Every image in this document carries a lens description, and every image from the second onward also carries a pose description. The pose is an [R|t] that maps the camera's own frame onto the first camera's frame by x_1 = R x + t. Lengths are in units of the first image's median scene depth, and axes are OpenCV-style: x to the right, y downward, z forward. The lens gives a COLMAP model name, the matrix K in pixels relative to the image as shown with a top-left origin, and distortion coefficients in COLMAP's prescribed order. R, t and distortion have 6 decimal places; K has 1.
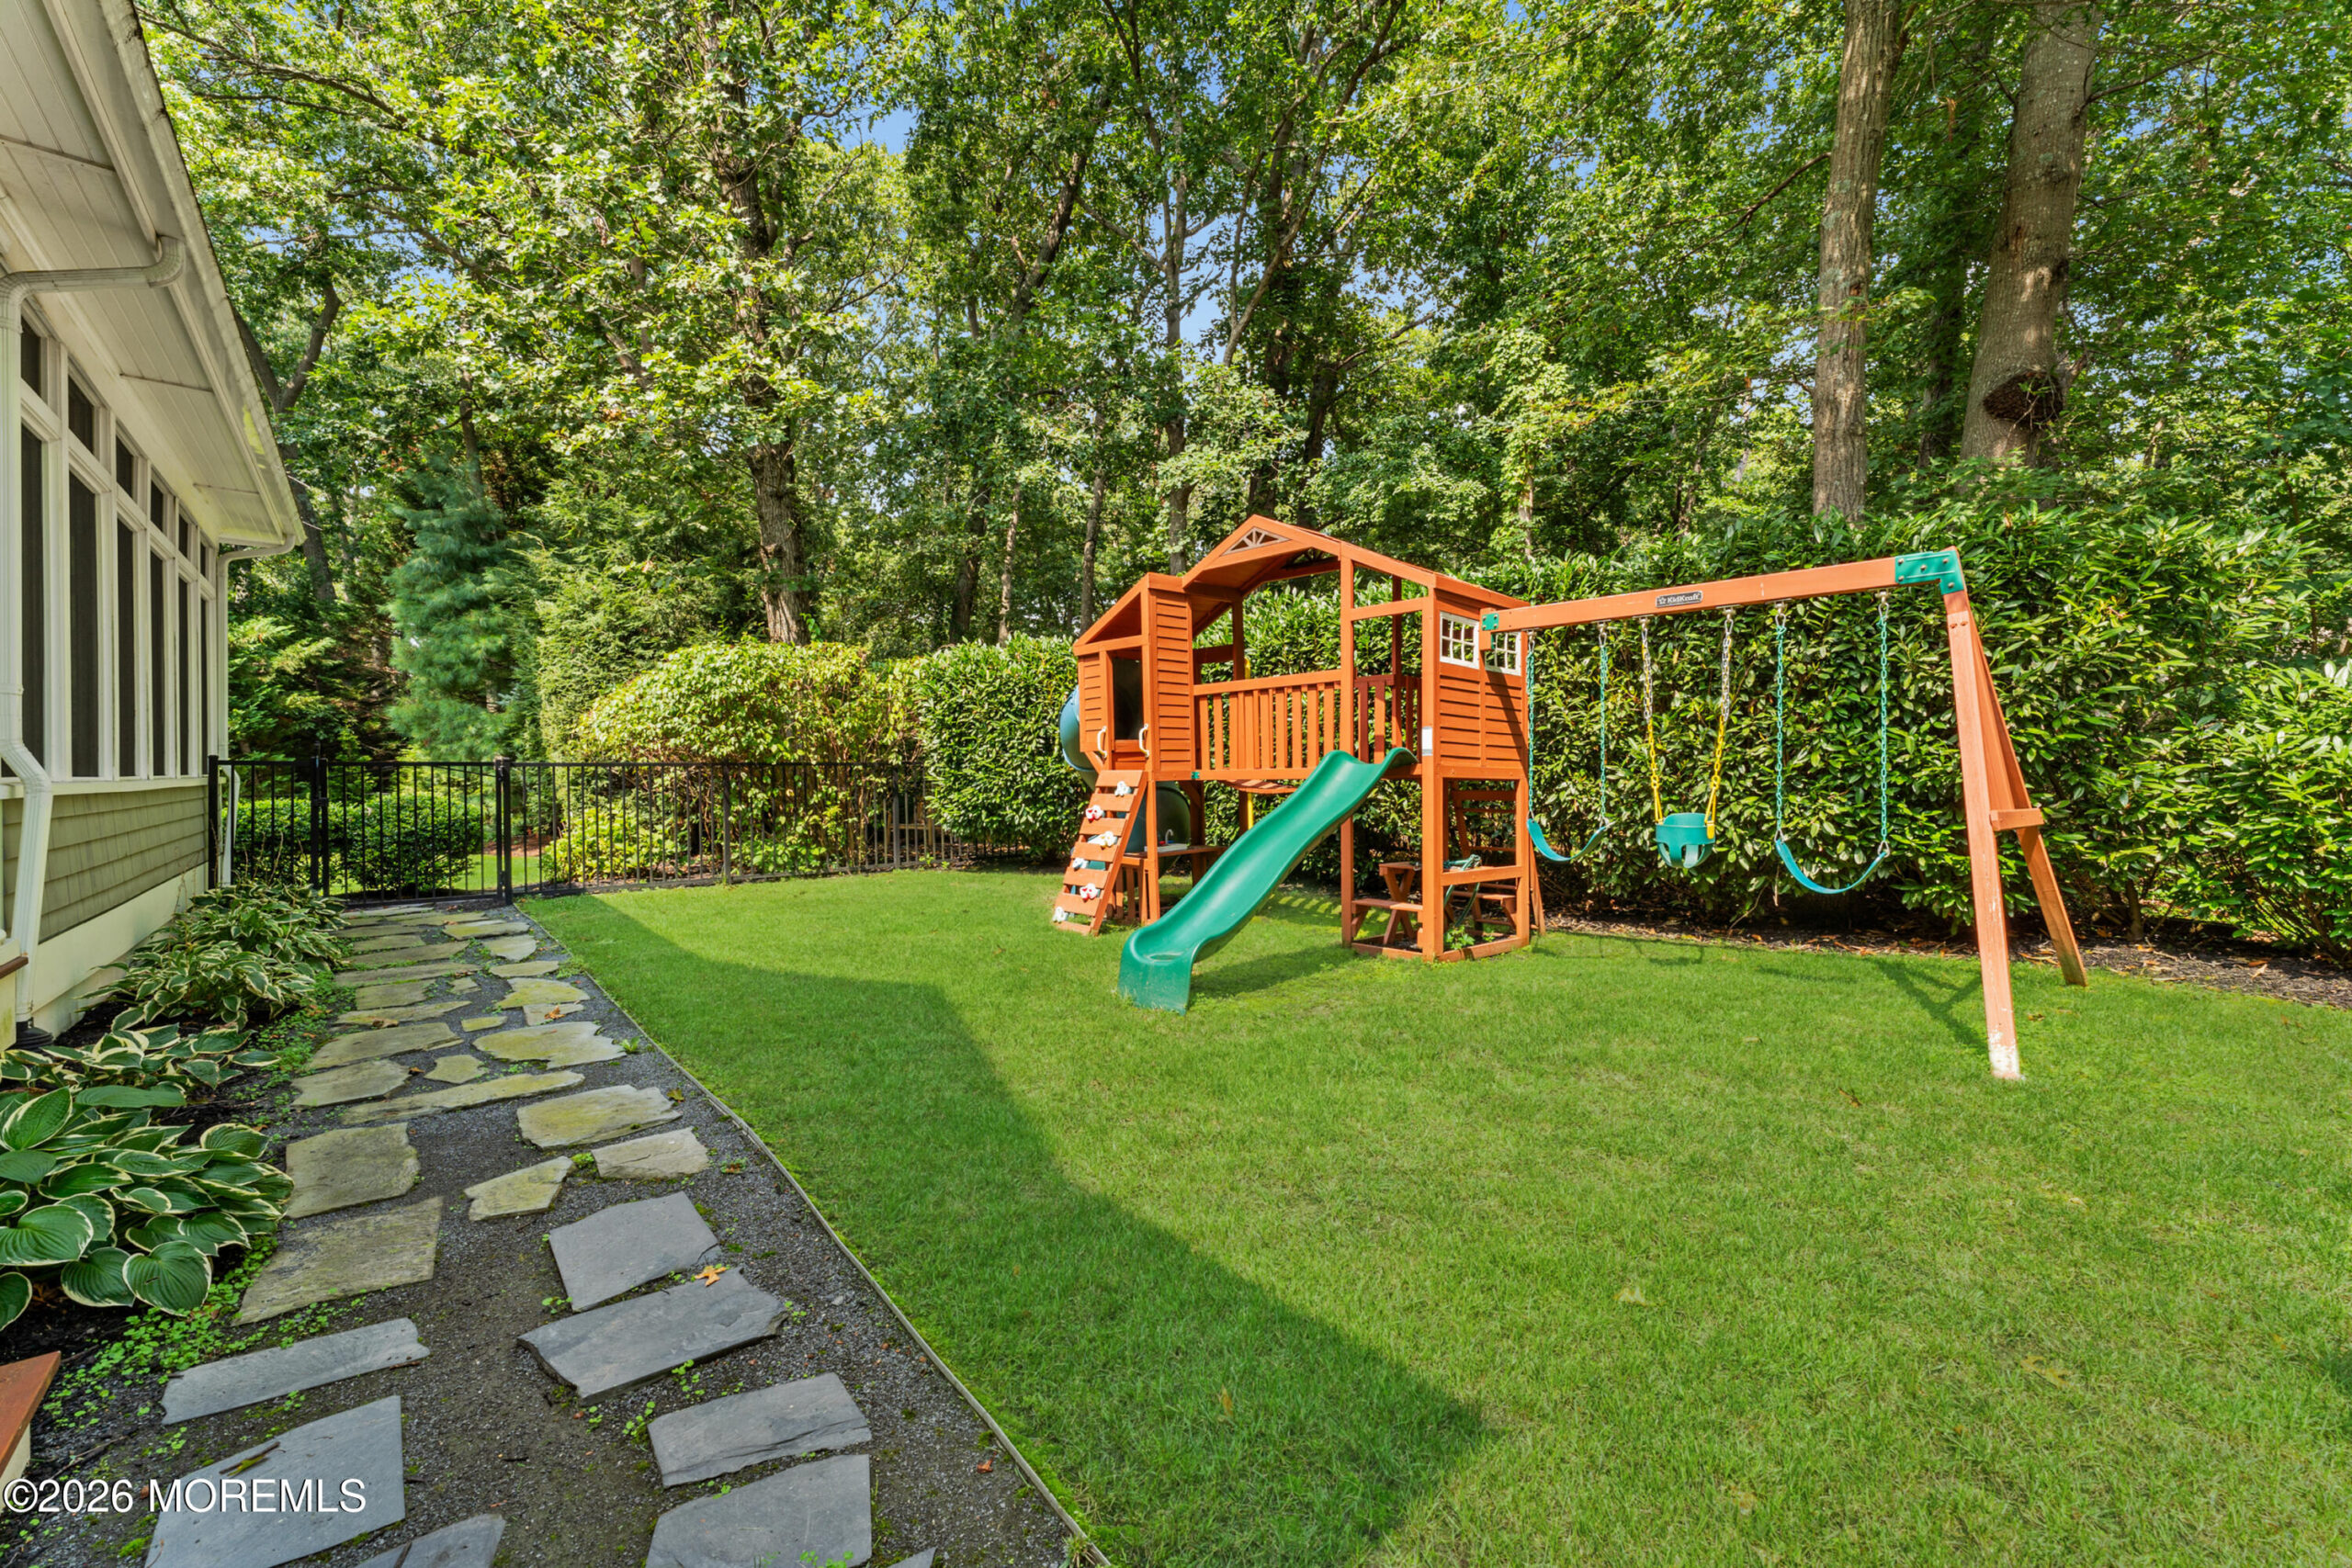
lens RADIAL K [[961.5, 0, 1180.1], [0, 961.5, 753.7], [0, 0, 1]] dist [0.003251, 0.000247]
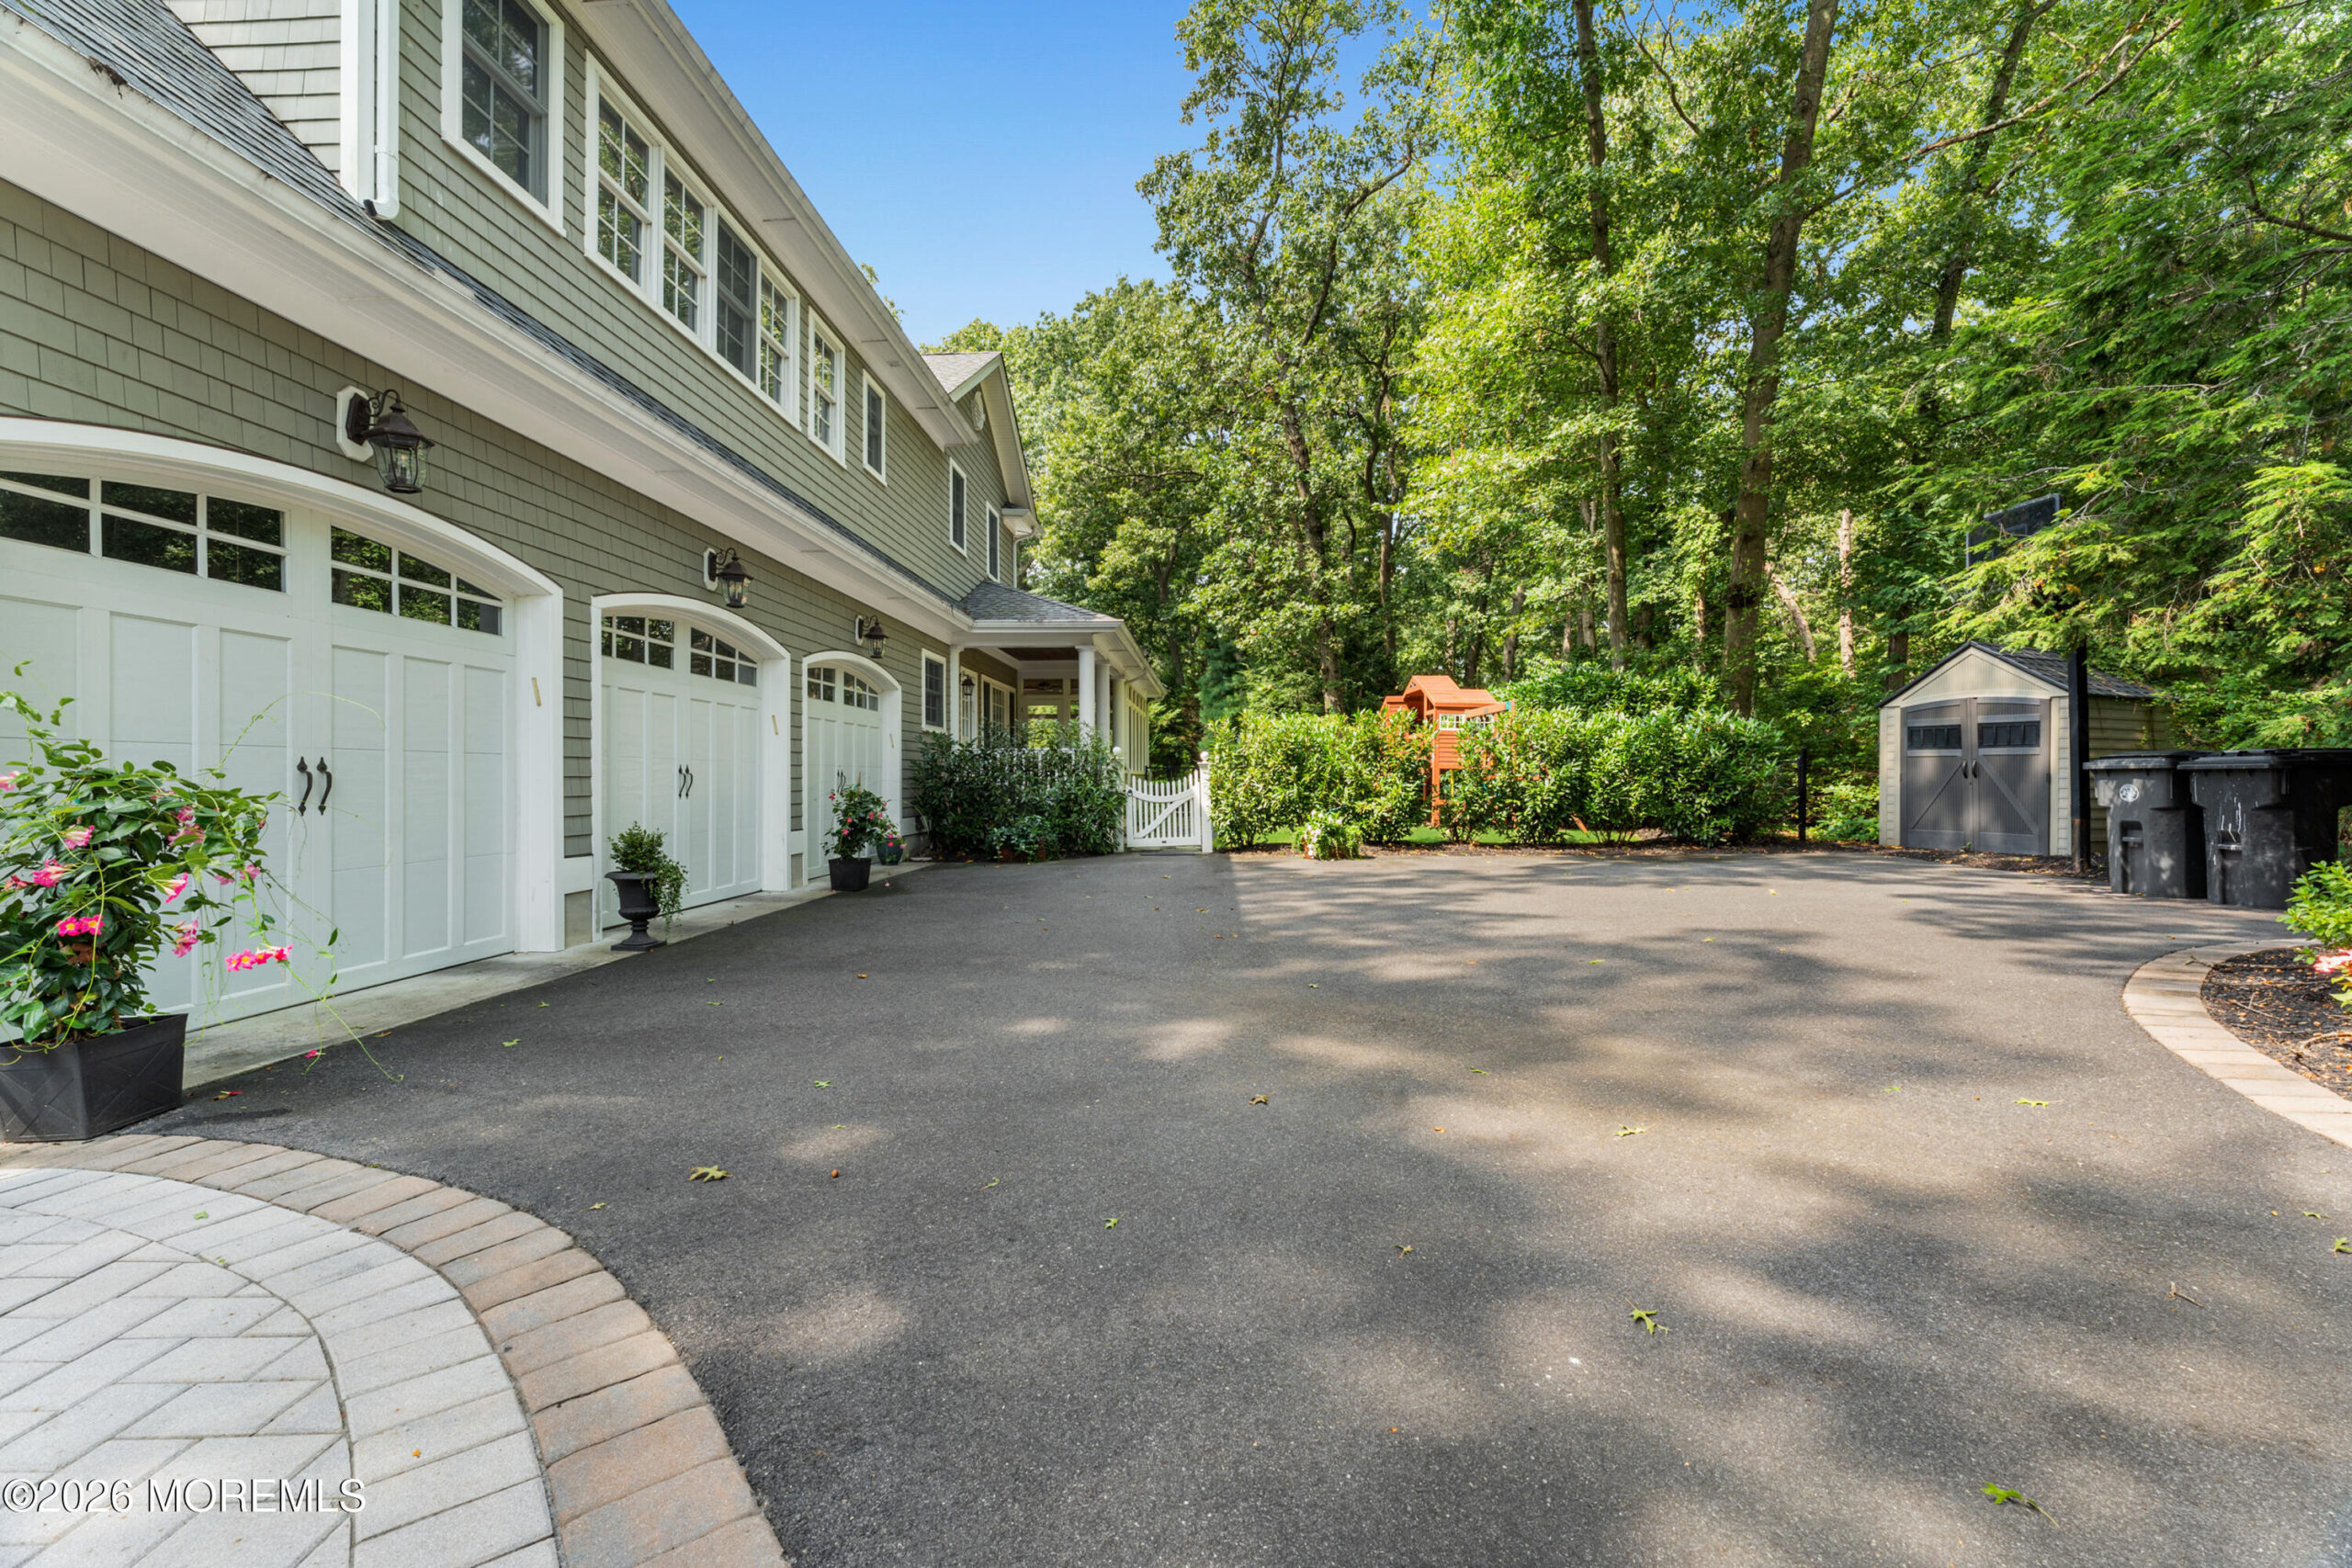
lens RADIAL K [[945.7, 0, 1174.7], [0, 945.7, 780.6], [0, 0, 1]] dist [-0.005015, -0.000486]
pose [[0.740965, 0.006083, -0.671516, 3.101501], [0.009099, 0.999776, 0.019096, -0.028862], [0.671482, -0.020259, 0.740744, -3.340266]]
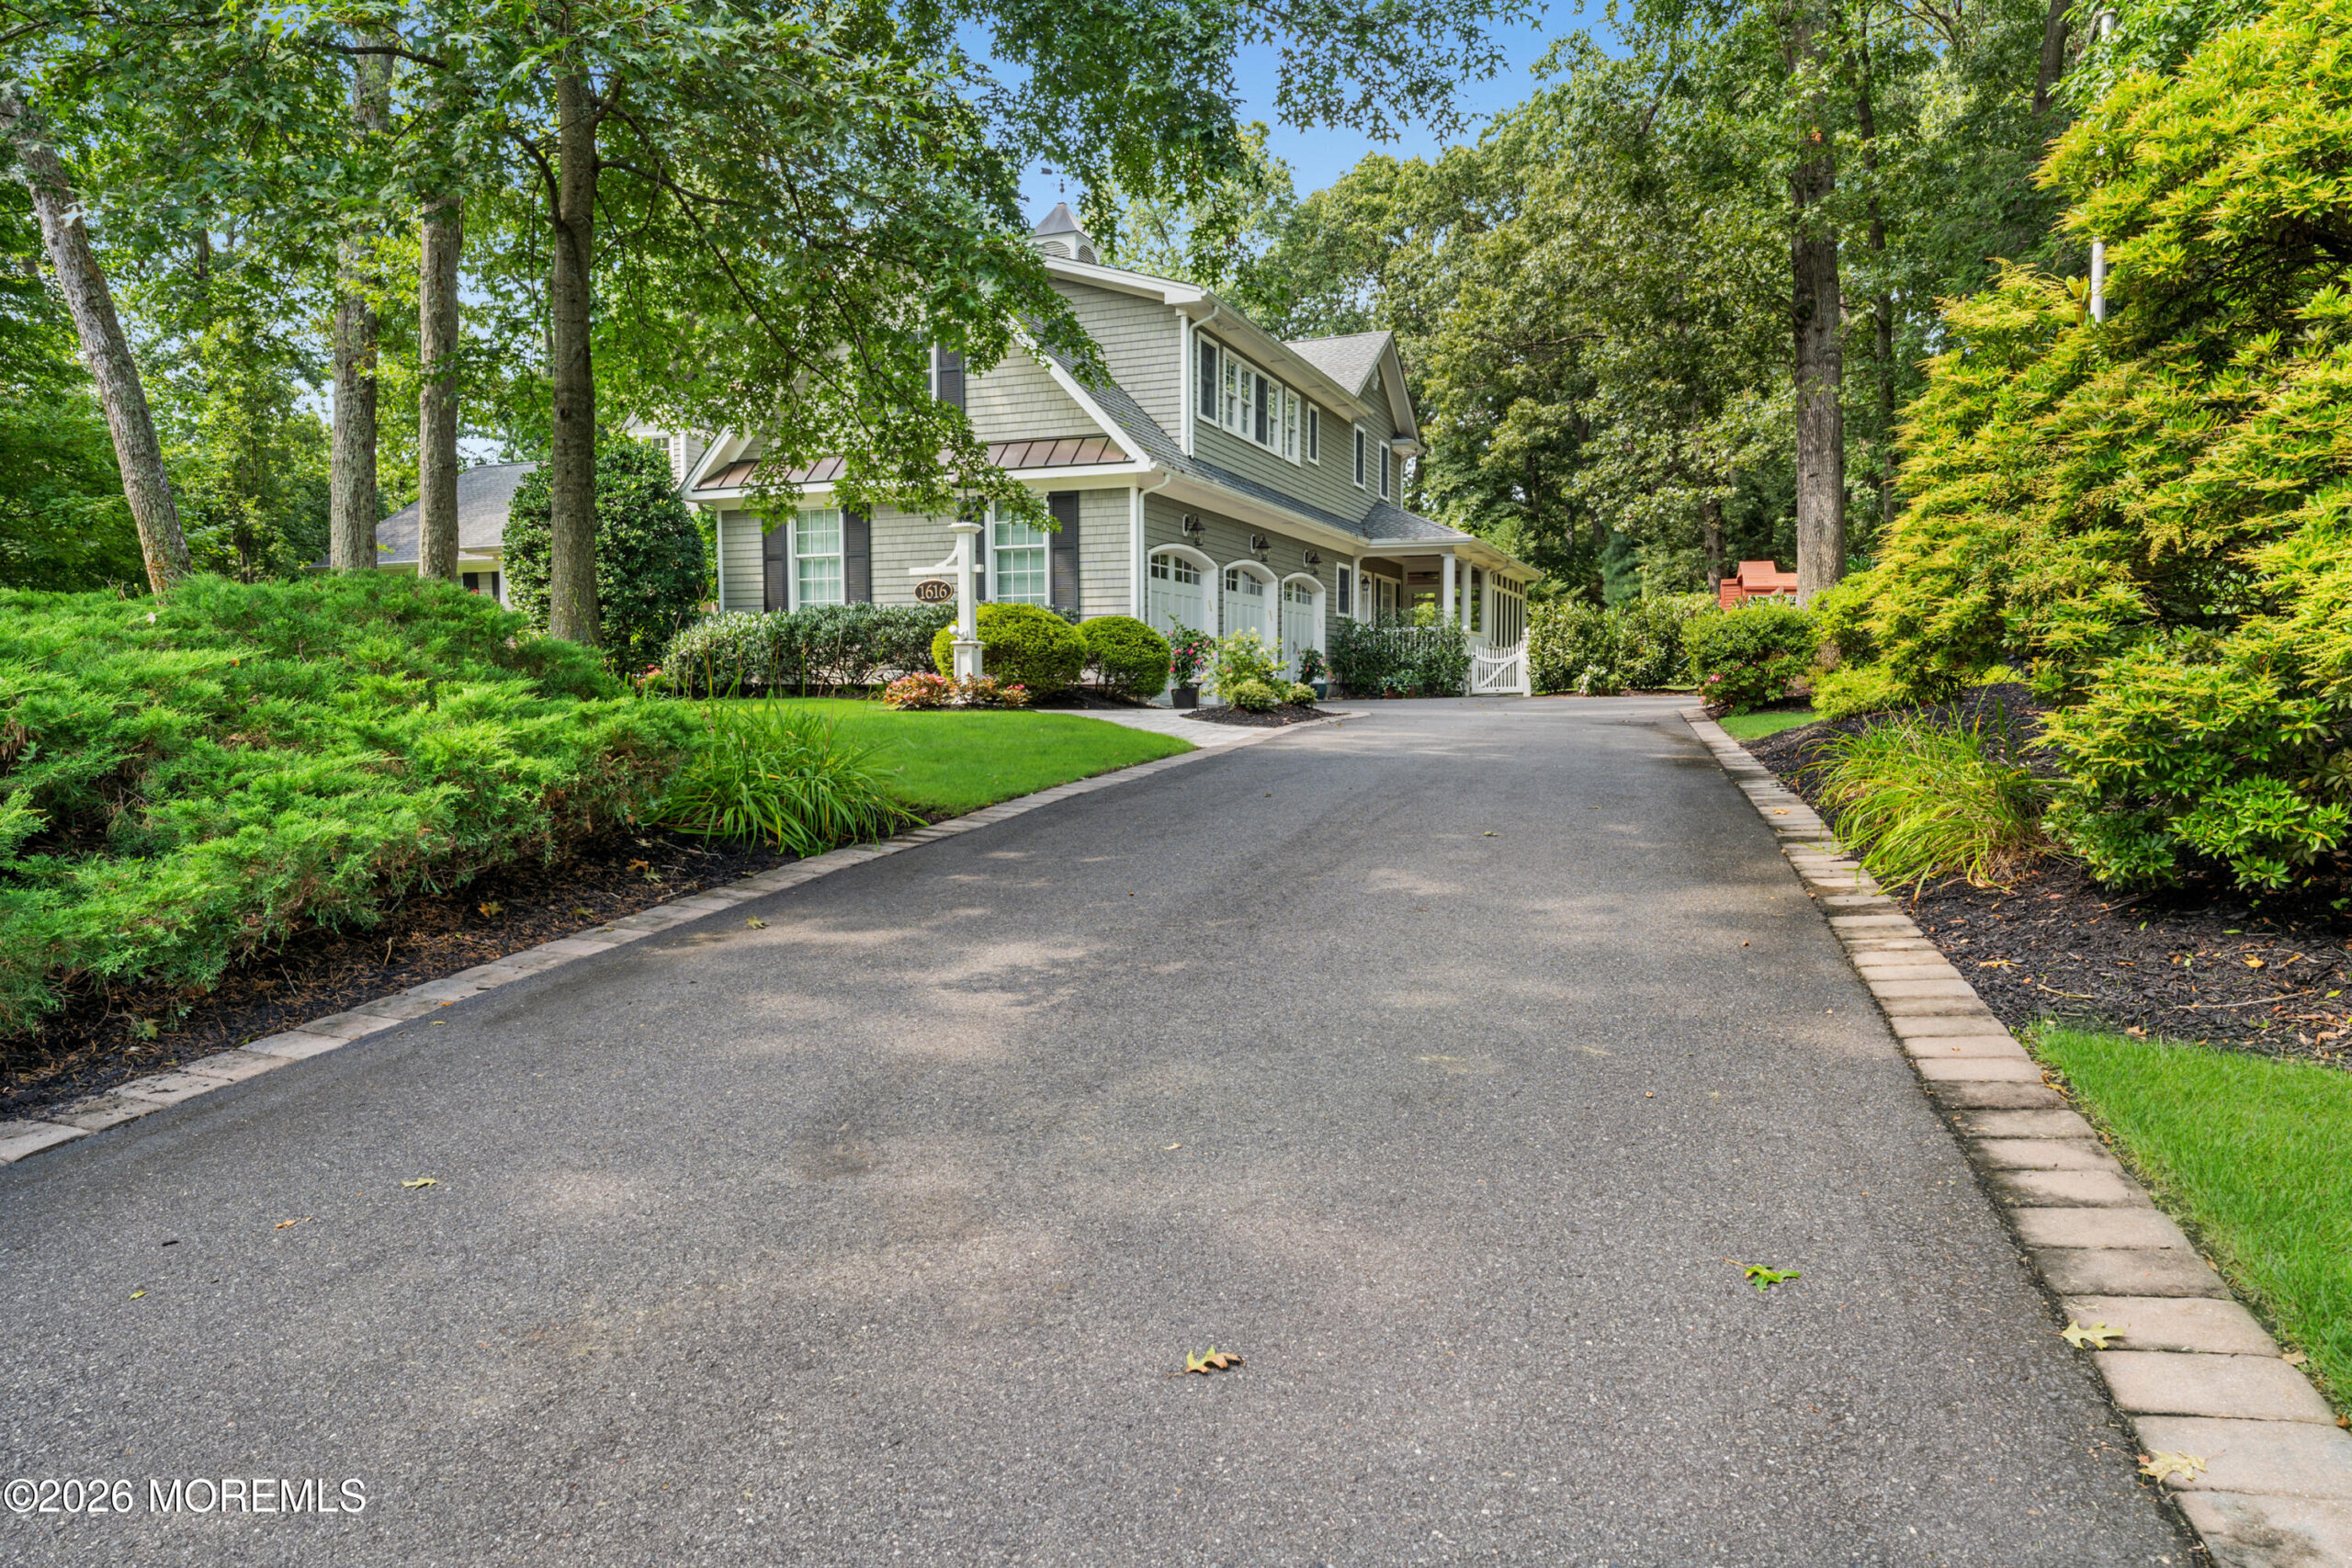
lens RADIAL K [[1374.3, 0, 1184.5], [0, 1374.3, 783.2], [0, 0, 1]] dist [0.001171, 0.000203]
pose [[0.480614, 0.071210, -0.874036, 7.354117], [0.013940, 0.995951, 0.088808, 0.110102], [0.876821, -0.054866, 0.477675, -6.527009]]
